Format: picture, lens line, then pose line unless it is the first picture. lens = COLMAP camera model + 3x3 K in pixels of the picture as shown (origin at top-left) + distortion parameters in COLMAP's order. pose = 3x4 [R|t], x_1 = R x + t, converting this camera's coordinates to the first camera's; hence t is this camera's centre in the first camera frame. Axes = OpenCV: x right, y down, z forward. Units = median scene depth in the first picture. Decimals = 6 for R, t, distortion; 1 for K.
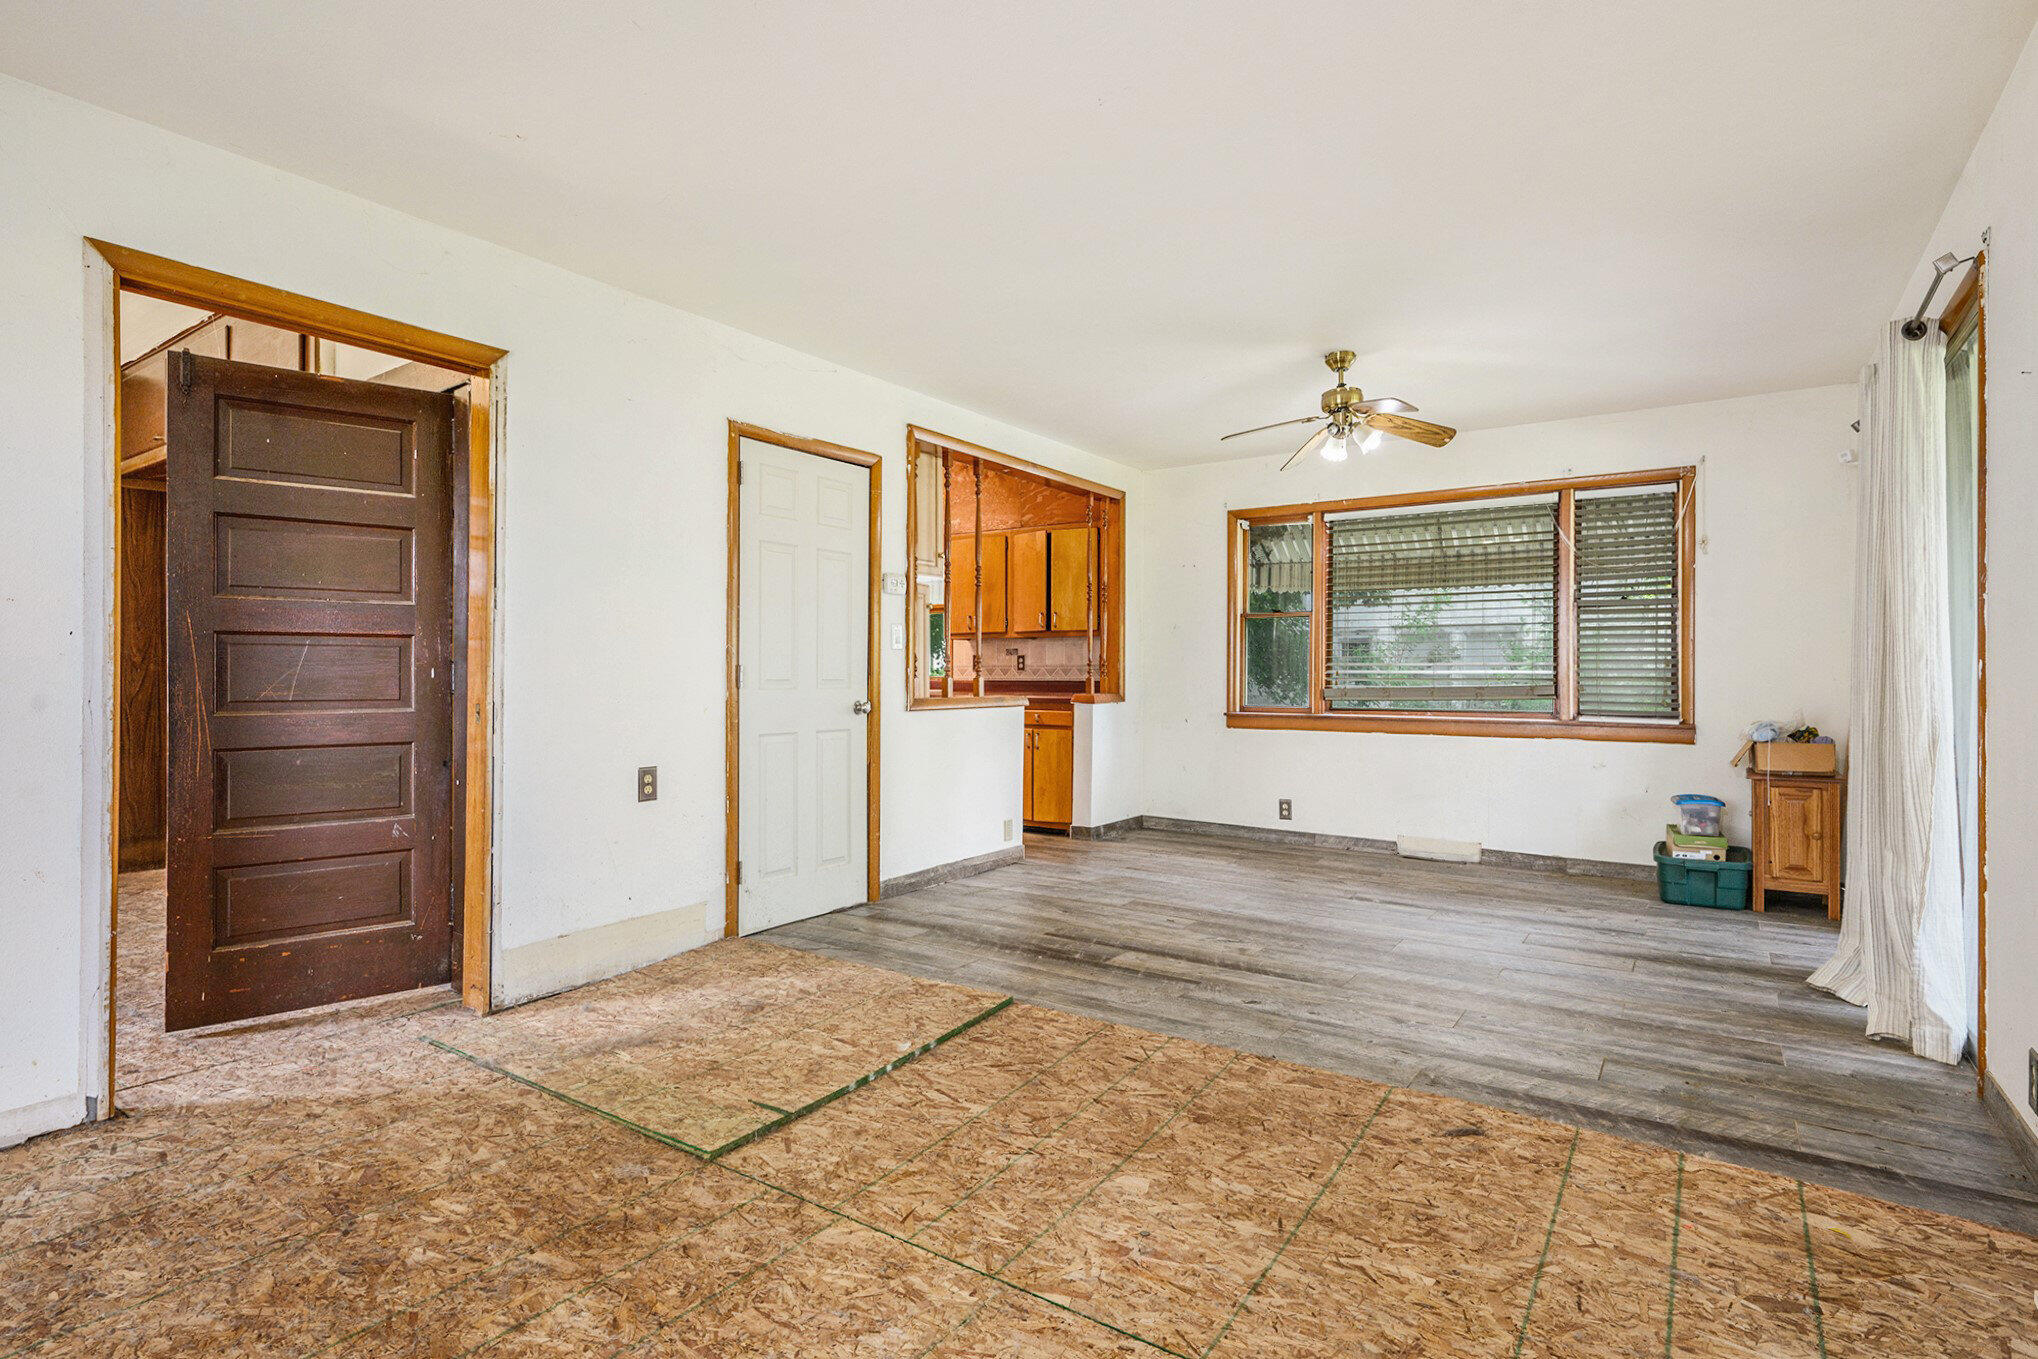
lens RADIAL K [[1014.9, 0, 1031.1], [0, 1014.9, 680.6], [0, 0, 1]] dist [0.004084, -0.000902]
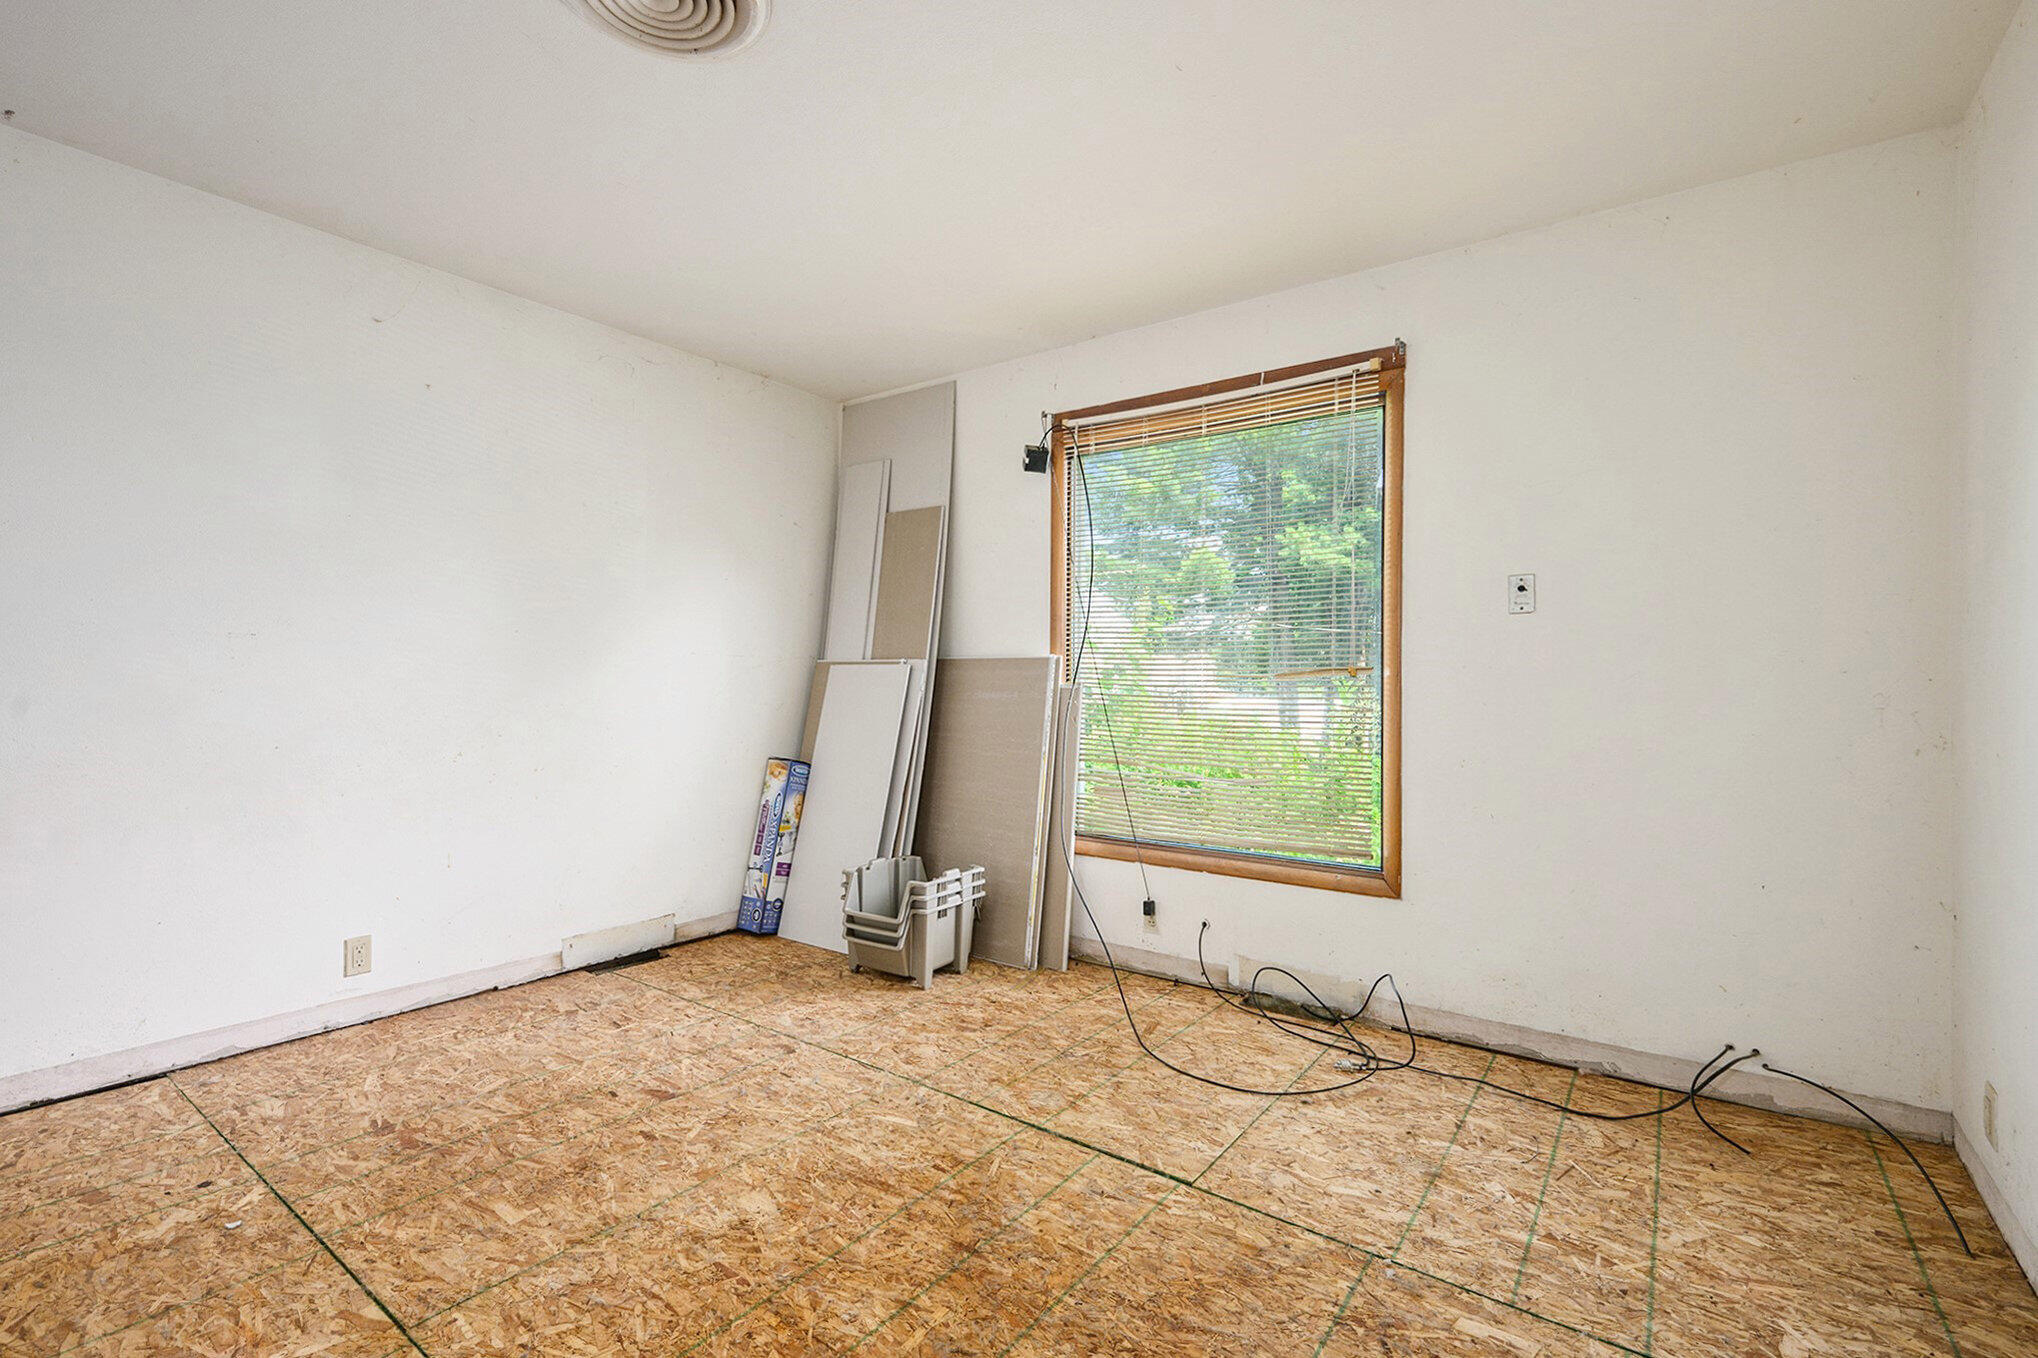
lens RADIAL K [[909.2, 0, 1025.8], [0, 909.2, 662.1], [0, 0, 1]] dist [-0.003276, 0.001599]
pose [[-0.999494, -0.012138, 0.029412, -0.333831], [-0.012744, 0.999709, -0.020484, -0.006584], [-0.029155, -0.020849, -0.999357, 1.001515]]
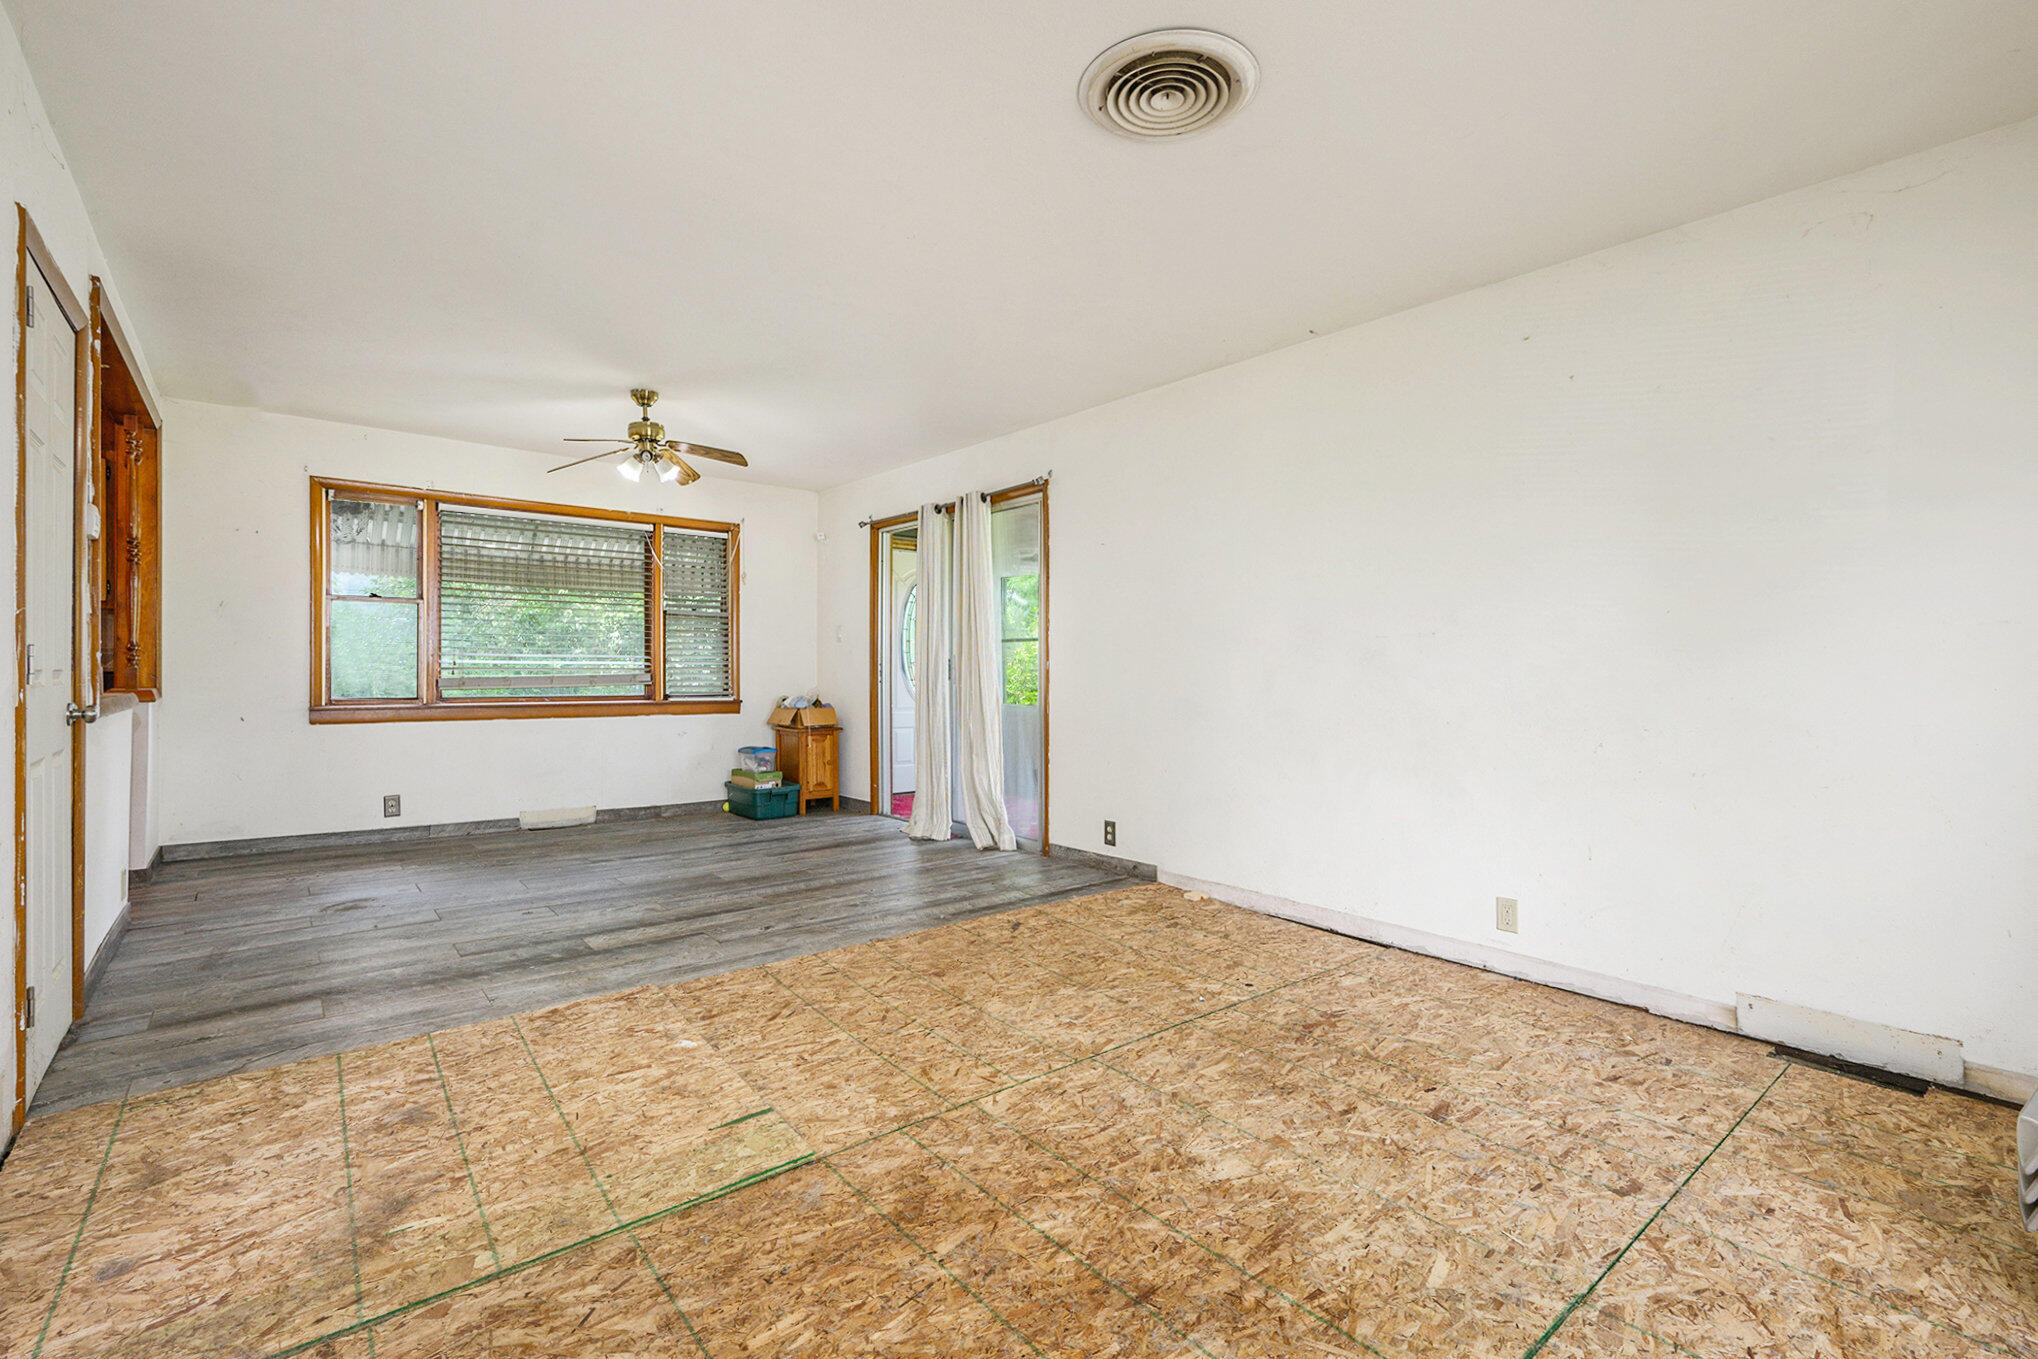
lens RADIAL K [[909.2, 0, 999.8], [0, 909.2, 674.9], [0, 0, 1]] dist [-0.003276, 0.001599]
pose [[0.291224, -0.007778, 0.956623, -0.762782], [0.001734, 0.999970, 0.007603, -0.003039], [-0.956653, -0.000556, 0.291229, 0.396266]]
